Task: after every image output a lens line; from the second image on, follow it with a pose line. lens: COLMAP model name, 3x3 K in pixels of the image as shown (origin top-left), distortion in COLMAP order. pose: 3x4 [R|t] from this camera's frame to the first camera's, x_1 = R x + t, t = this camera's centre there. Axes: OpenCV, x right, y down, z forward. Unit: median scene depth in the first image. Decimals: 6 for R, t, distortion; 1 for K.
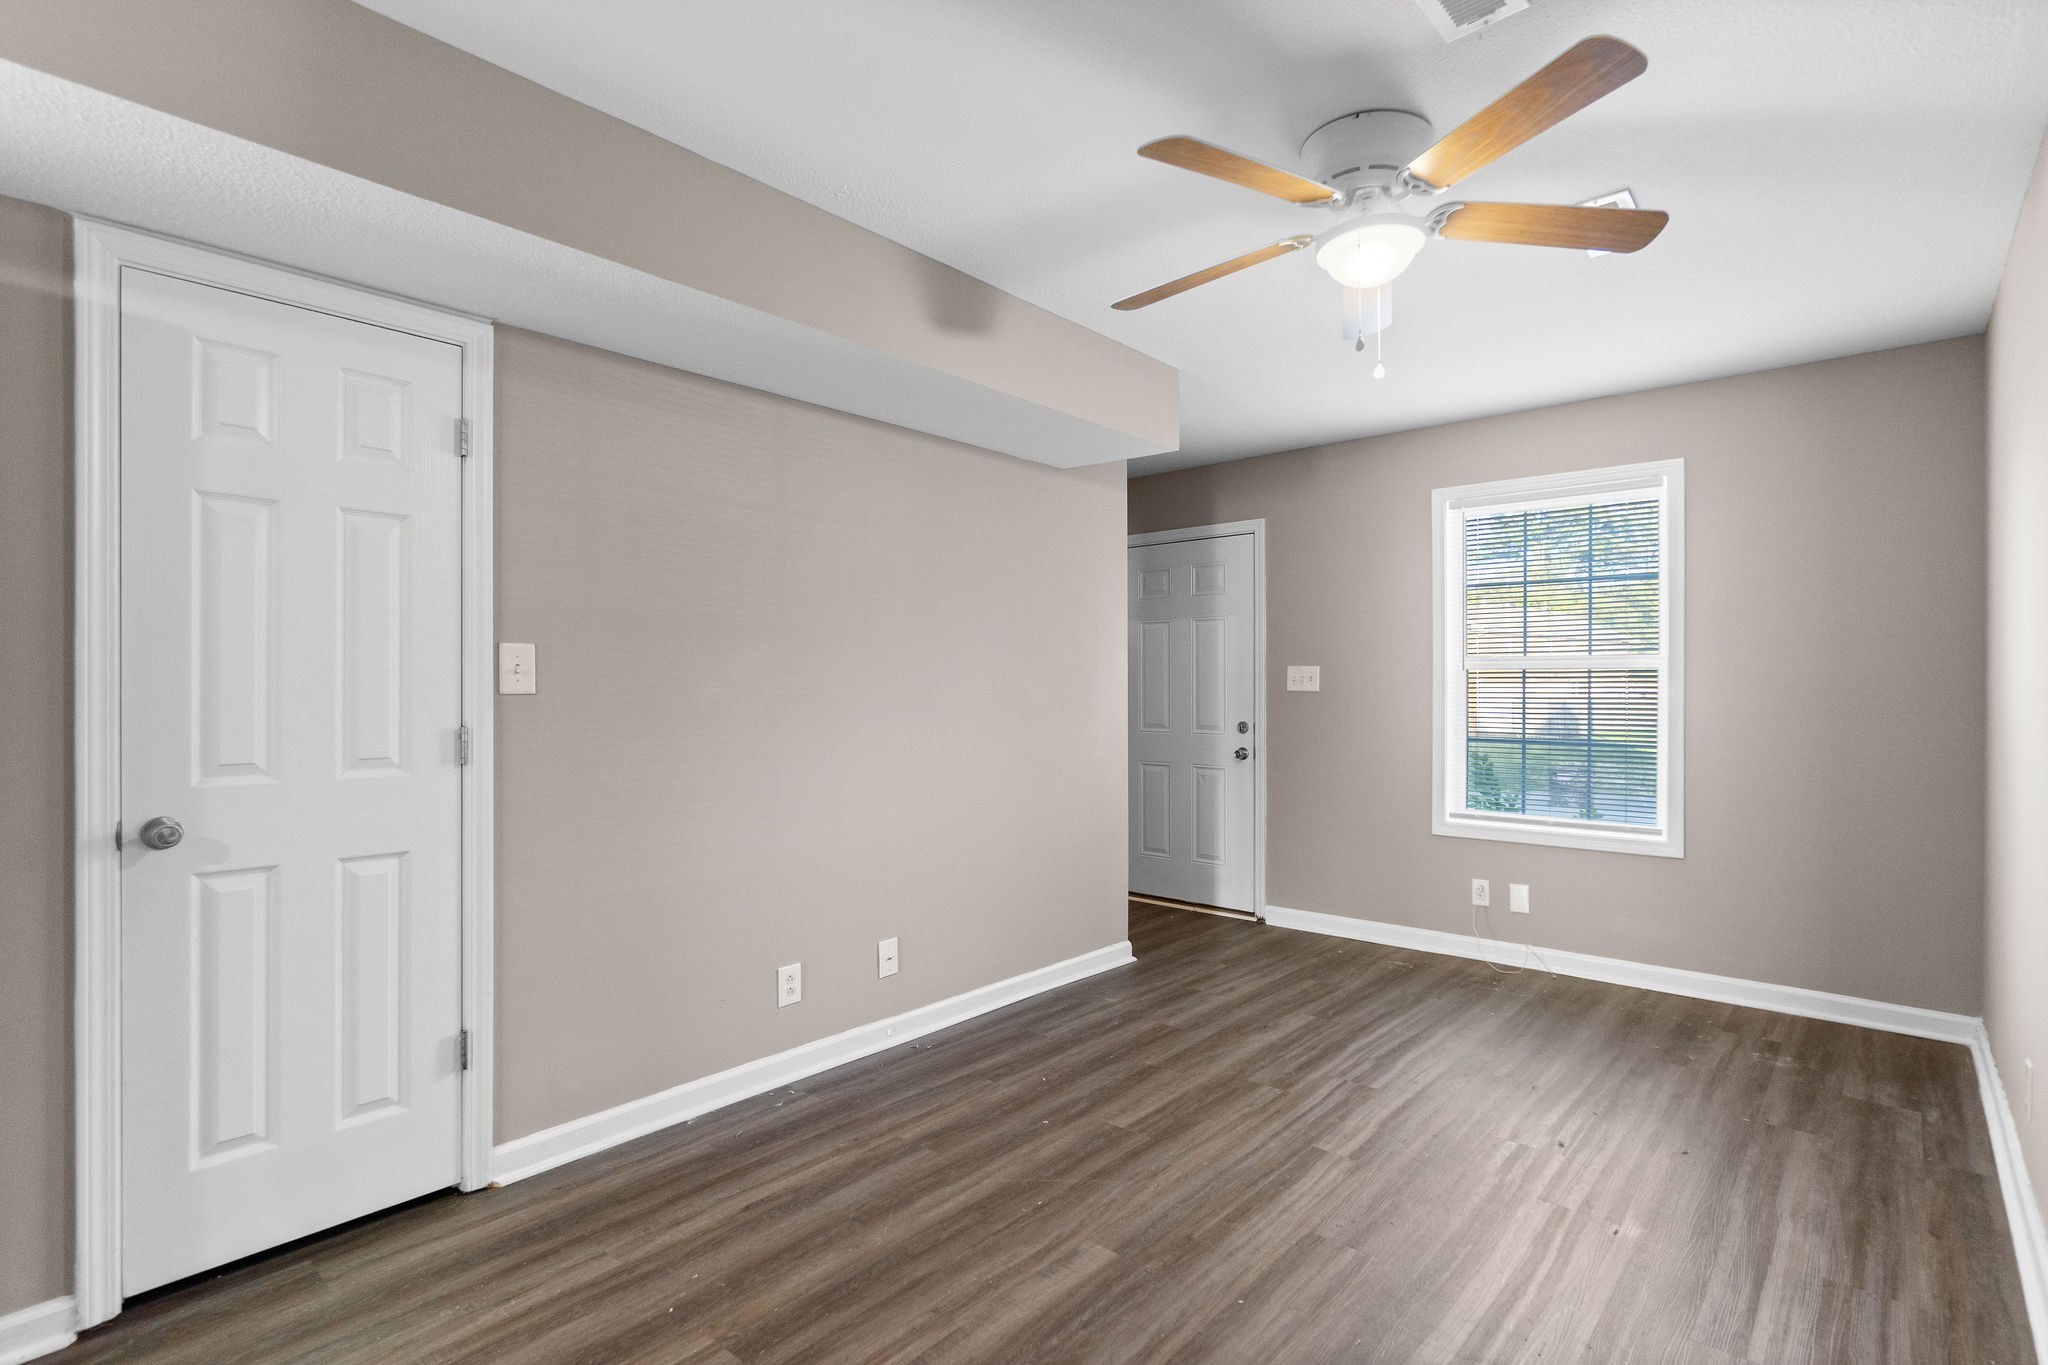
lens RADIAL K [[977.7, 0, 1024.0], [0, 977.7, 682.5], [0, 0, 1]] dist [-0.003829, -0.000951]
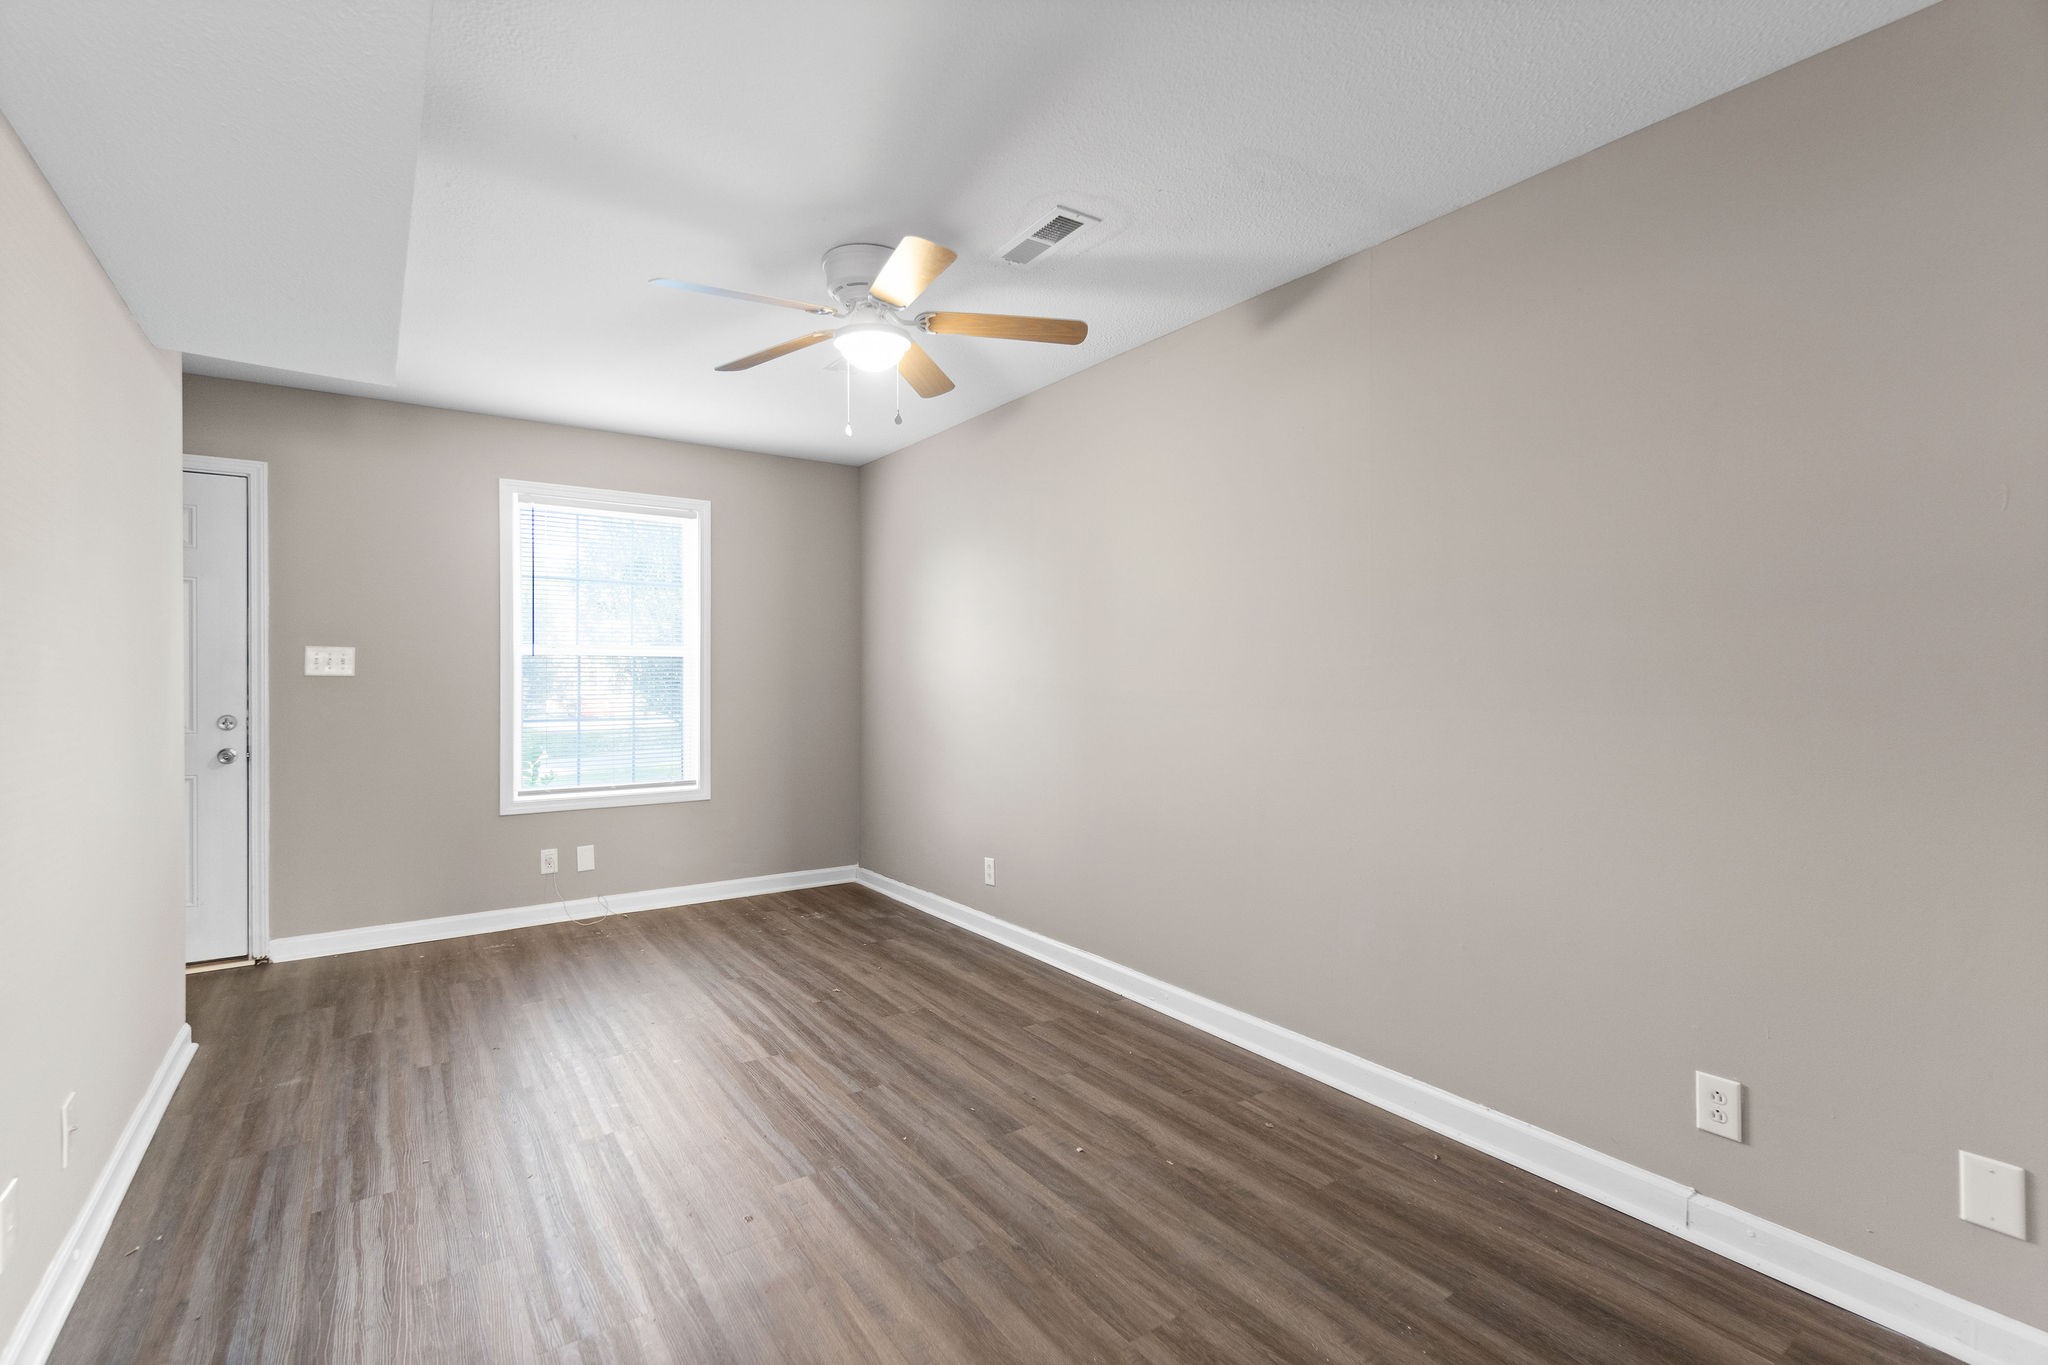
lens RADIAL K [[928.3, 0, 1036.9], [0, 928.3, 677.8], [0, 0, 1]] dist [-0.002656, -0.000285]
pose [[0.227401, -0.001361, 0.973800, -0.599996], [-0.003851, 0.999990, 0.002296, 0.010397], [-0.973794, -0.004272, 0.227394, 0.350090]]
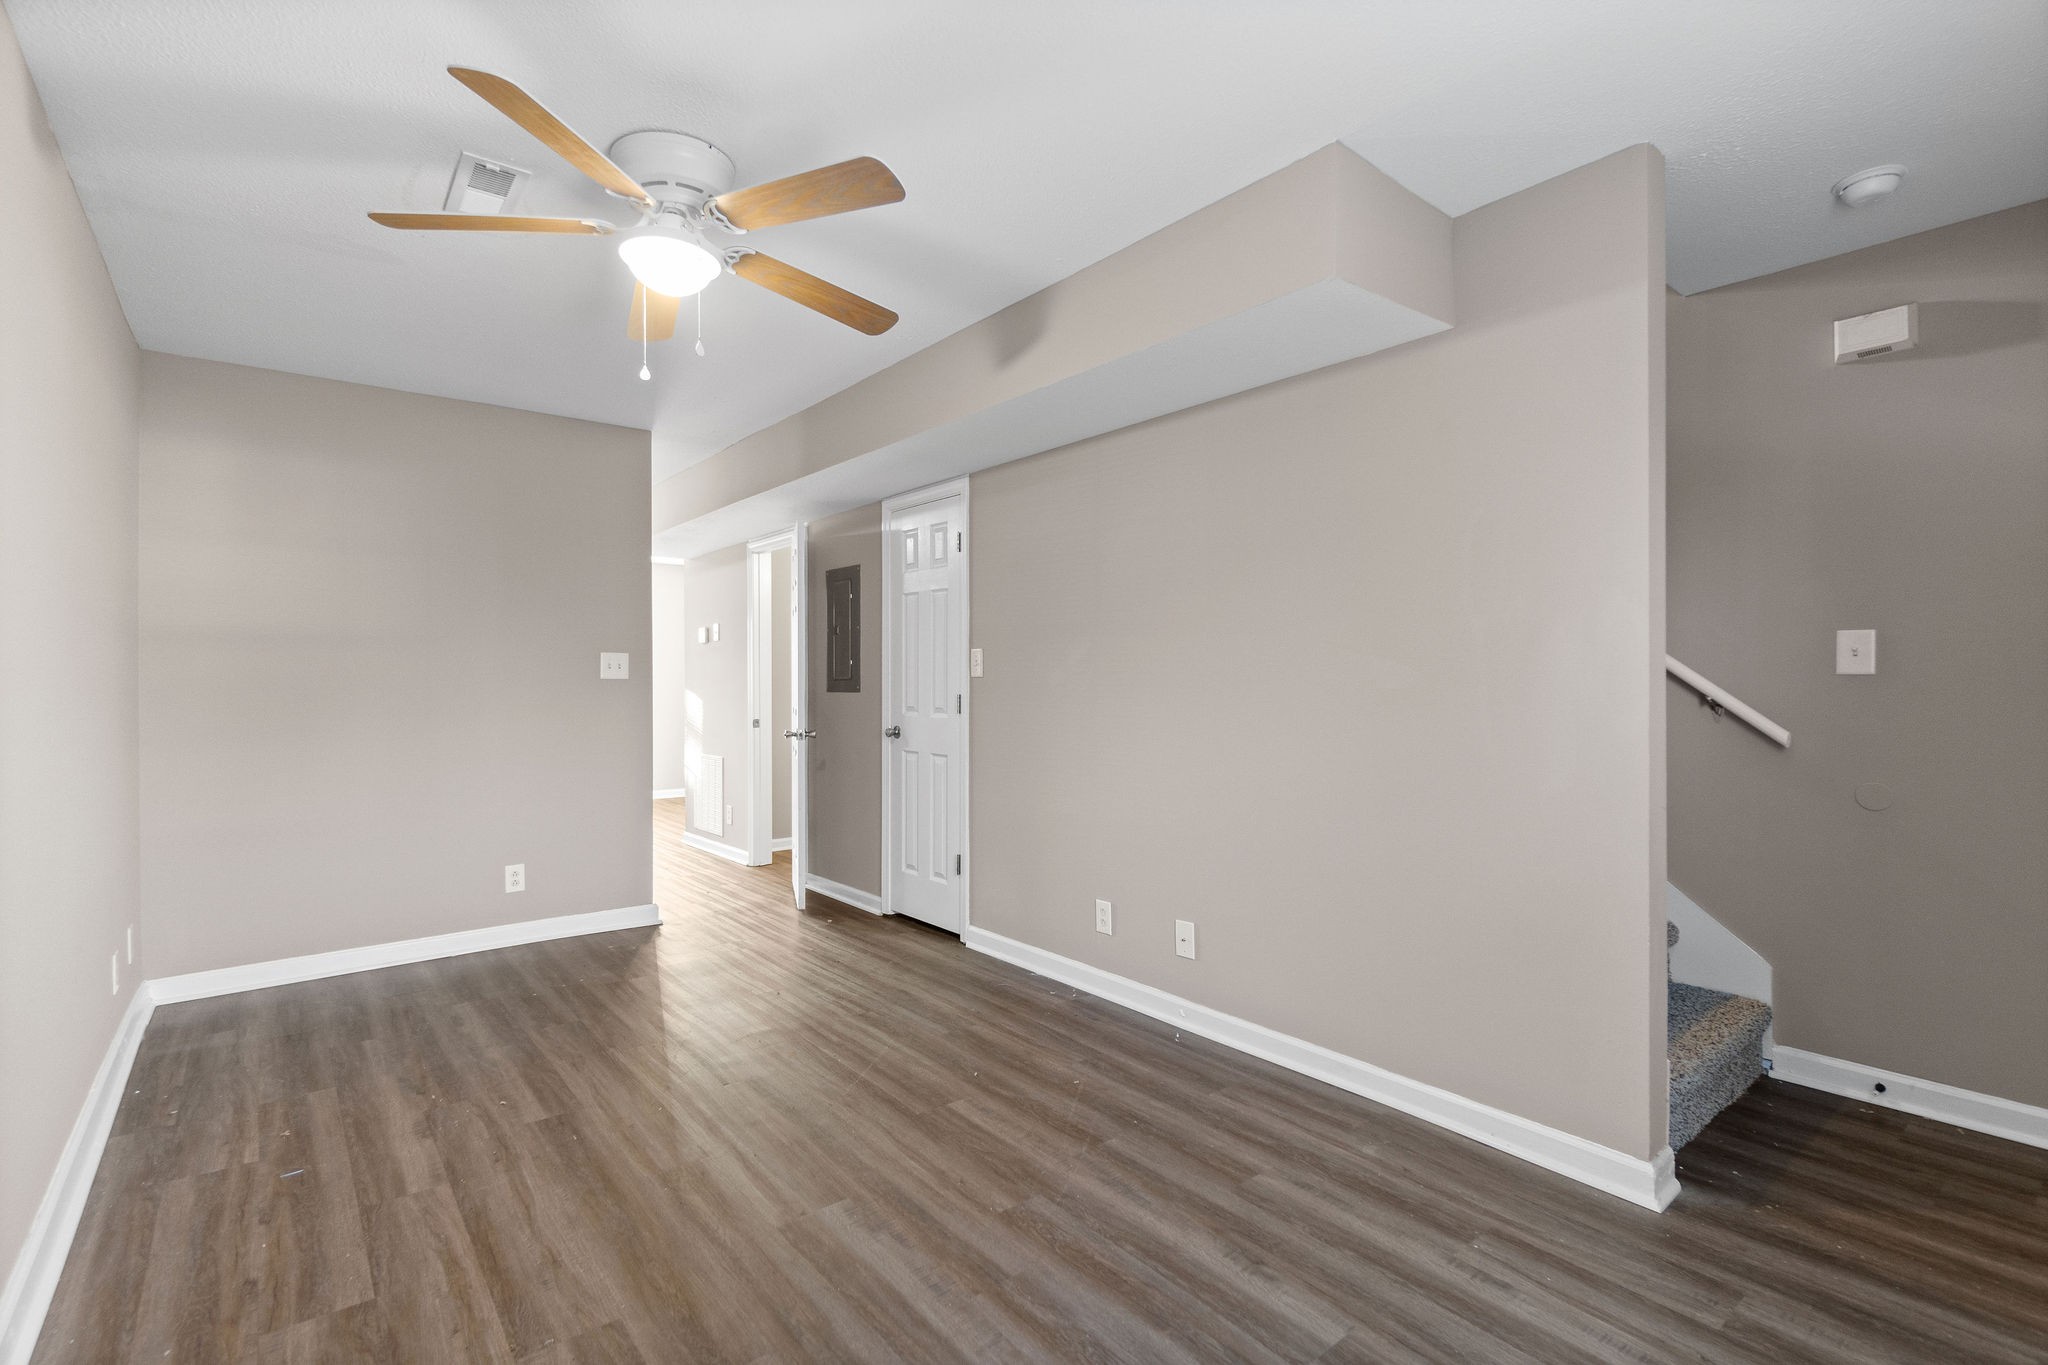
lens RADIAL K [[944.4, 0, 1042.5], [0, 944.4, 682.0], [0, 0, 1]] dist [0.001531, -0.000923]
pose [[-0.155566, 0.000298, -0.987825, 0.937545], [0.004603, 0.999989, -0.000424, 0.017097], [0.987815, -0.004613, -0.155566, 1.116559]]
